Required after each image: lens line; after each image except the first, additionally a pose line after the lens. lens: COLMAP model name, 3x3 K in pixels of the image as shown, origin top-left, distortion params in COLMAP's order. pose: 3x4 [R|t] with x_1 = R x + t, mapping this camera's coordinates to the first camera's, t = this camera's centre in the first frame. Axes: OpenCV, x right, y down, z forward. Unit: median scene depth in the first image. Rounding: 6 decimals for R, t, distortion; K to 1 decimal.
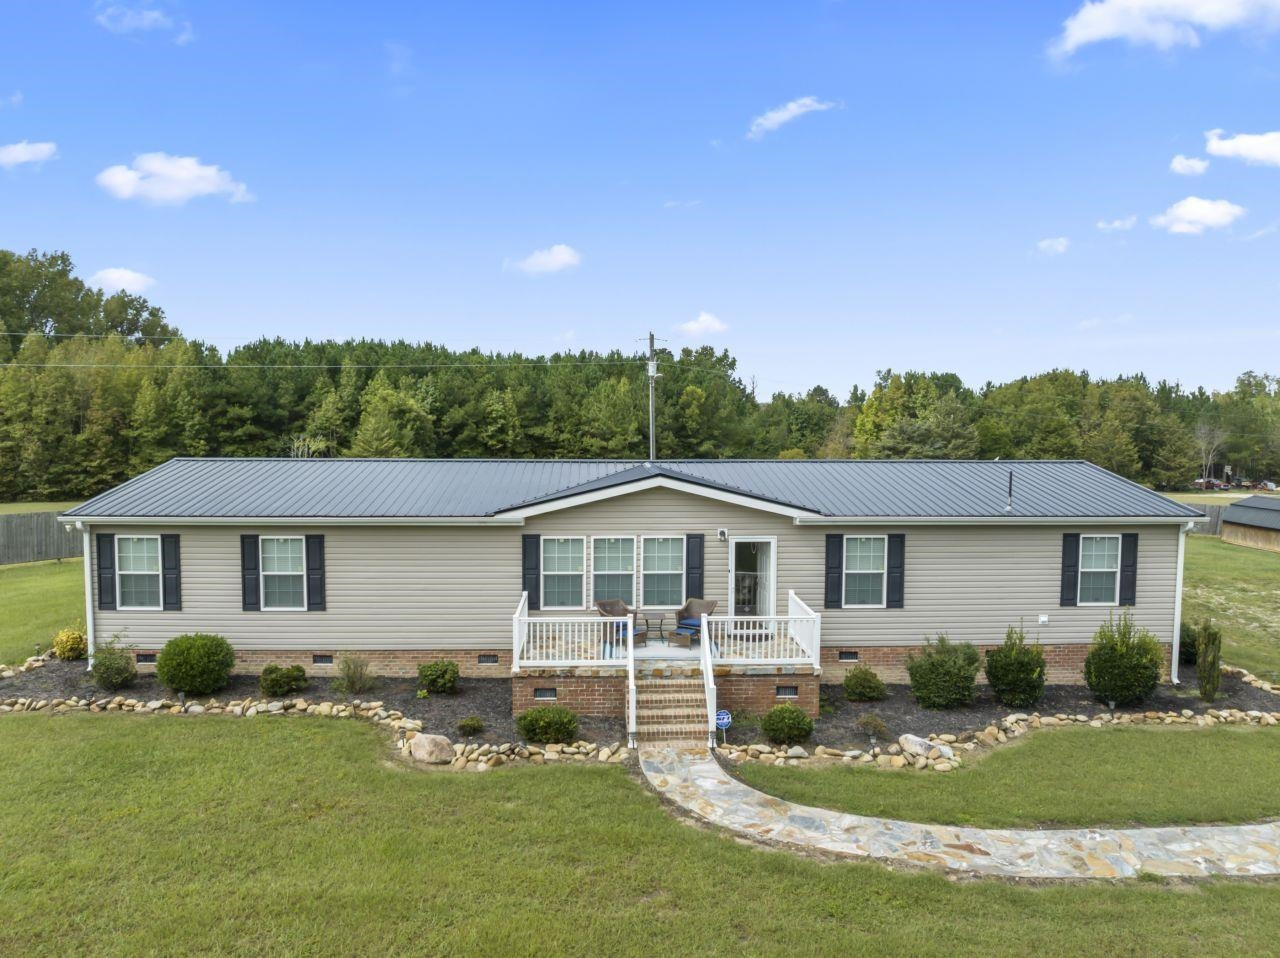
lens RADIAL K [[901.4, 0, 641.2], [0, 901.4, 474.2], [0, 0, 1]] dist [-0.038473, -0.003862]
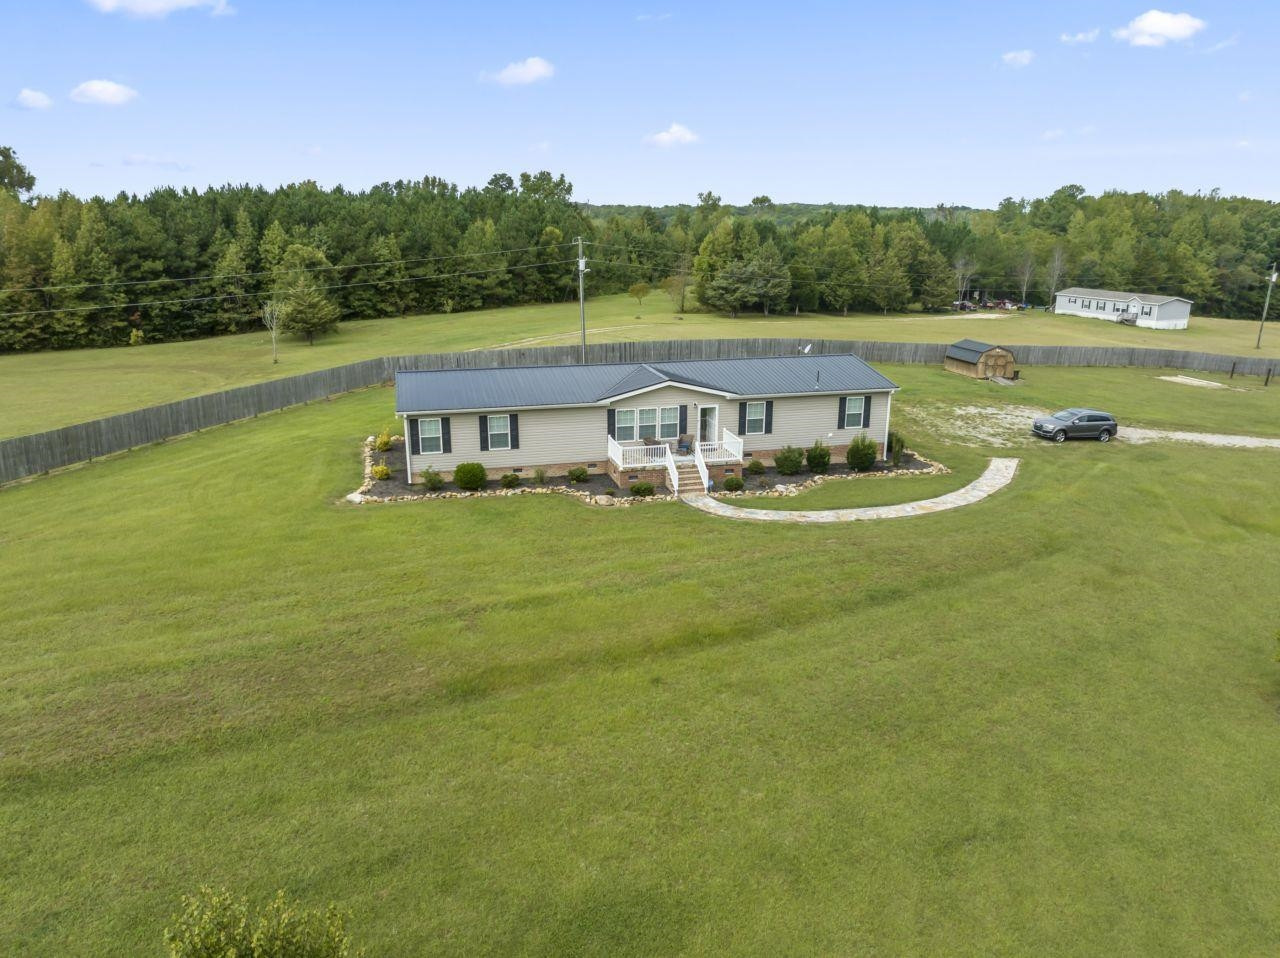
lens RADIAL K [[901.4, 0, 641.2], [0, 901.4, 474.2], [0, 0, 1]] dist [-0.038473, -0.003862]
pose [[0.978348, -0.059532, 0.198220, -0.484703], [0.015118, 0.975736, 0.218427, -0.250276], [-0.206413, -0.210701, 0.955510, -1.118210]]
